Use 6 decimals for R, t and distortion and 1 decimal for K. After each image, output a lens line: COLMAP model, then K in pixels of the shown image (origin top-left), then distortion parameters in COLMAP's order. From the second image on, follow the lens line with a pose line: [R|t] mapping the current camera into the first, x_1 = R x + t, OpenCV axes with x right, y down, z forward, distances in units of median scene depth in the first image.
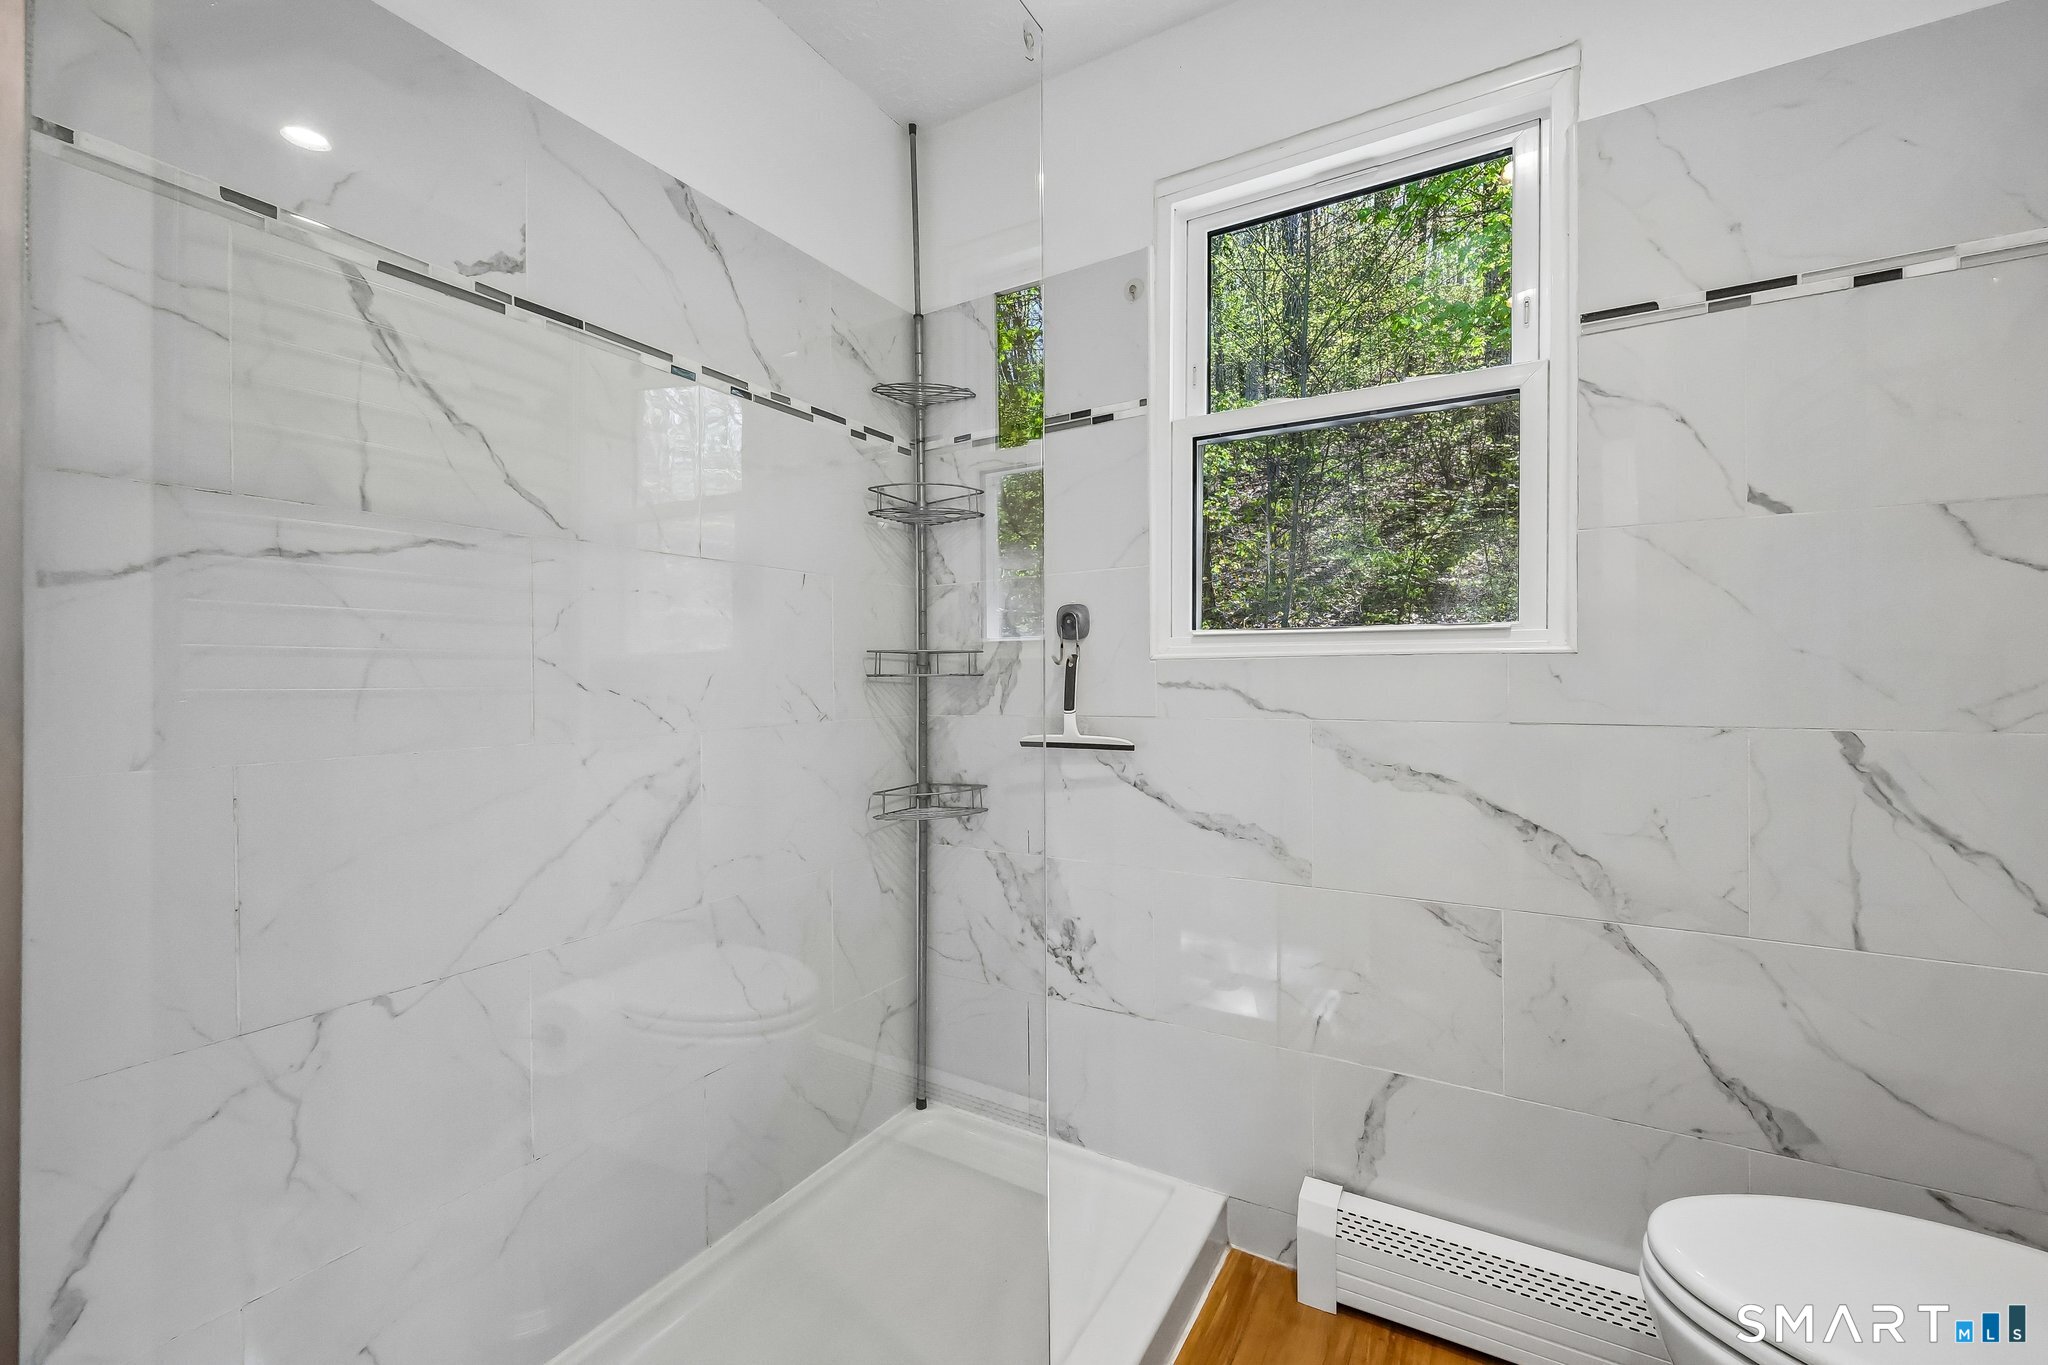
lens RADIAL K [[820.9, 0, 1029.8], [0, 820.9, 676.8], [0, 0, 1]] dist [-0.003106, 0.000288]
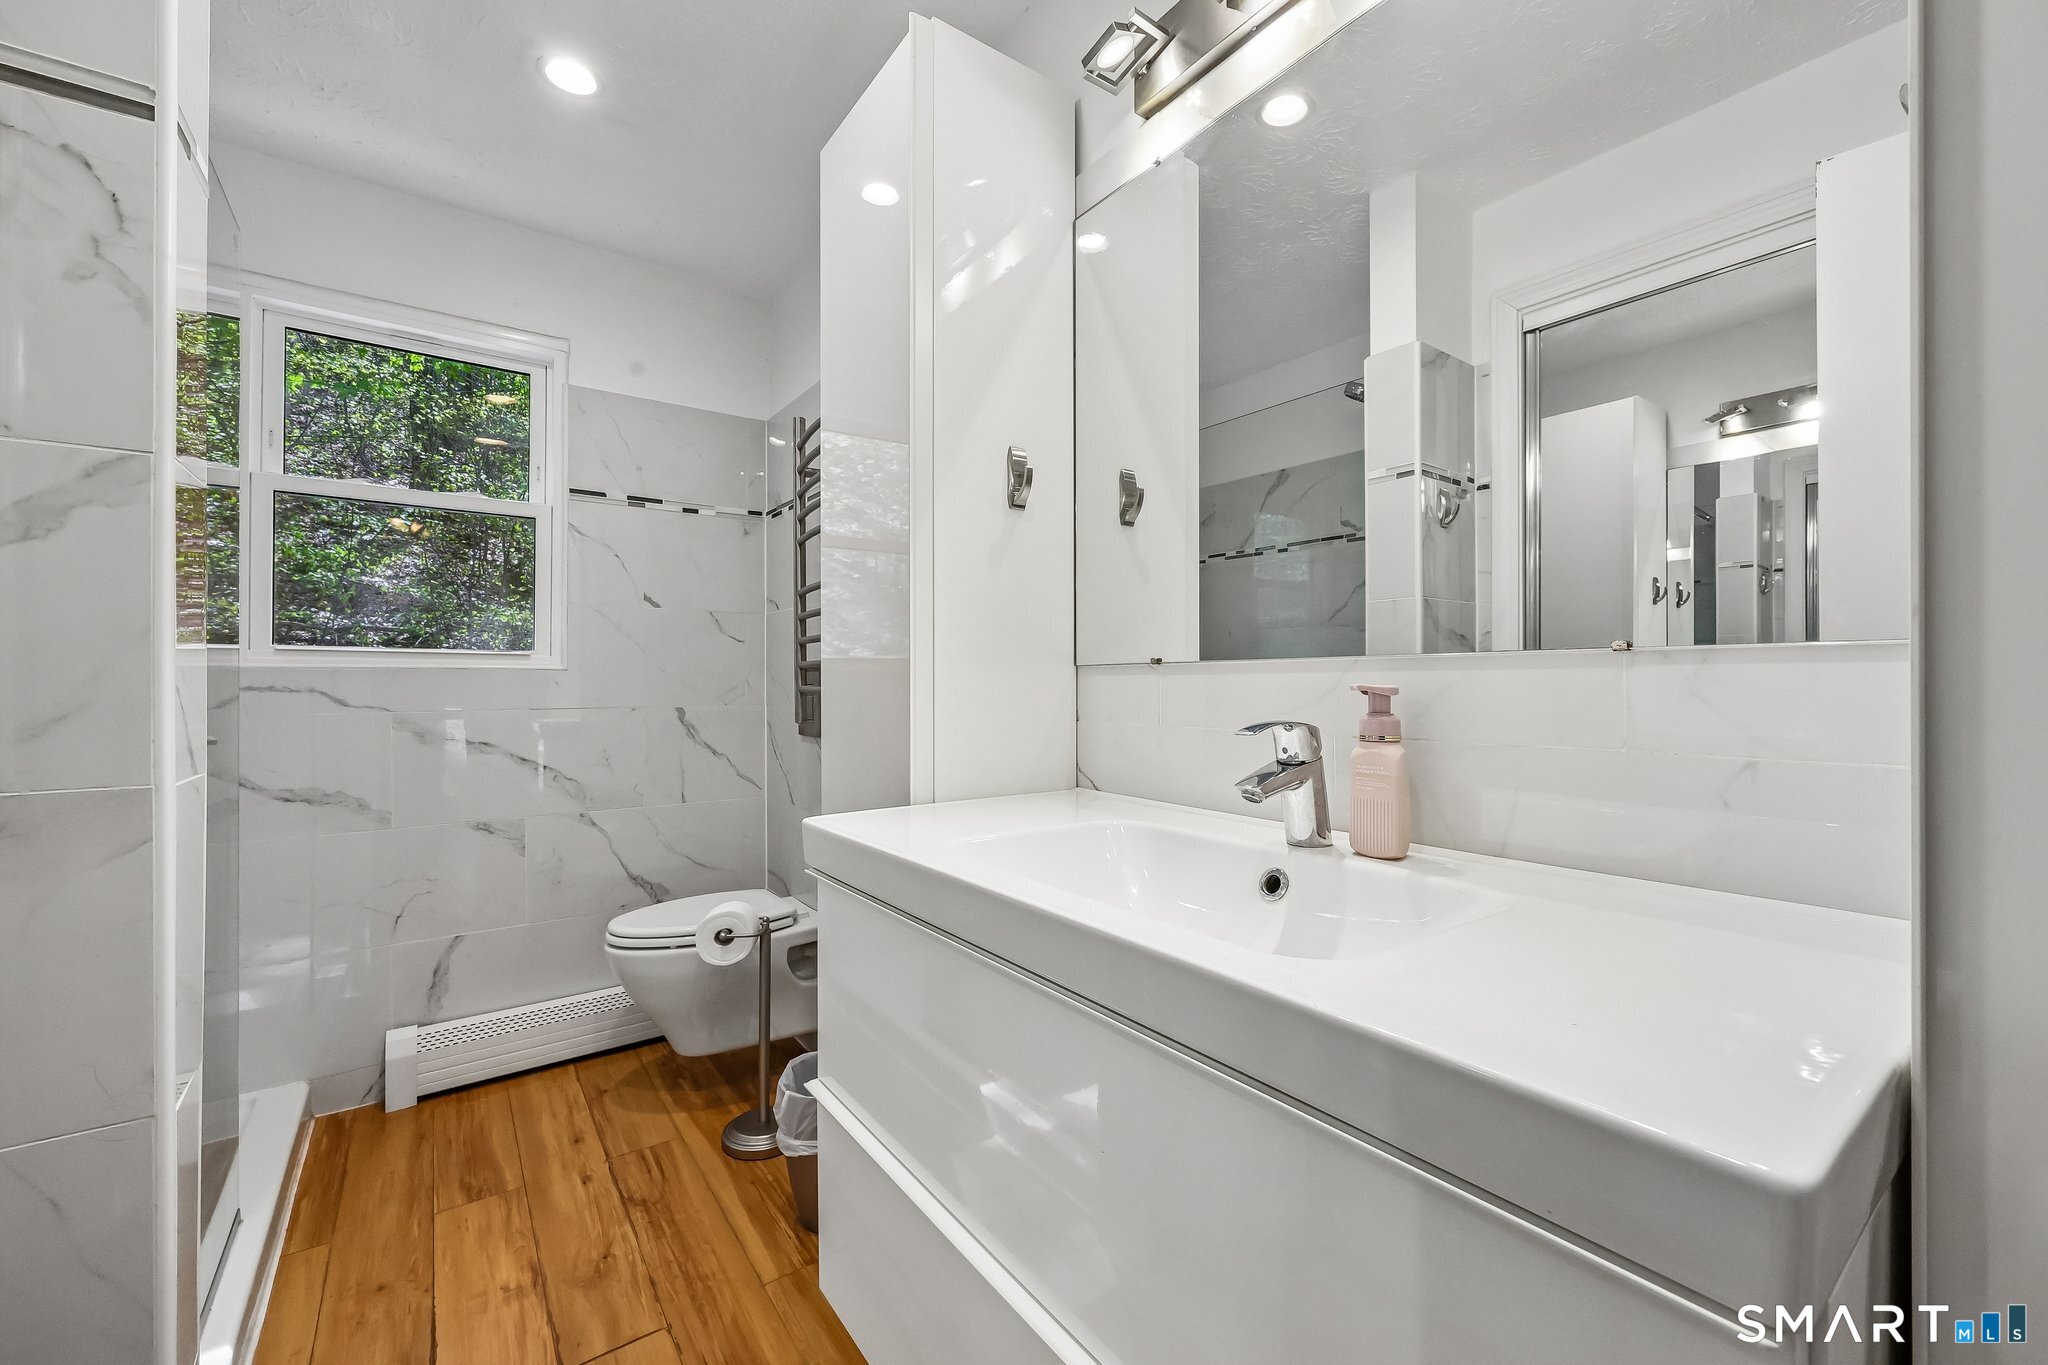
lens RADIAL K [[820.9, 0, 1027.6], [0, 820.9, 680.8], [0, 0, 1]] dist [-0.003106, 0.000288]
pose [[0.396696, 0.004483, 0.917939, -0.567135], [-0.000475, 0.999989, -0.004678, 0.003205], [-0.917950, 0.001420, 0.396694, -0.631764]]
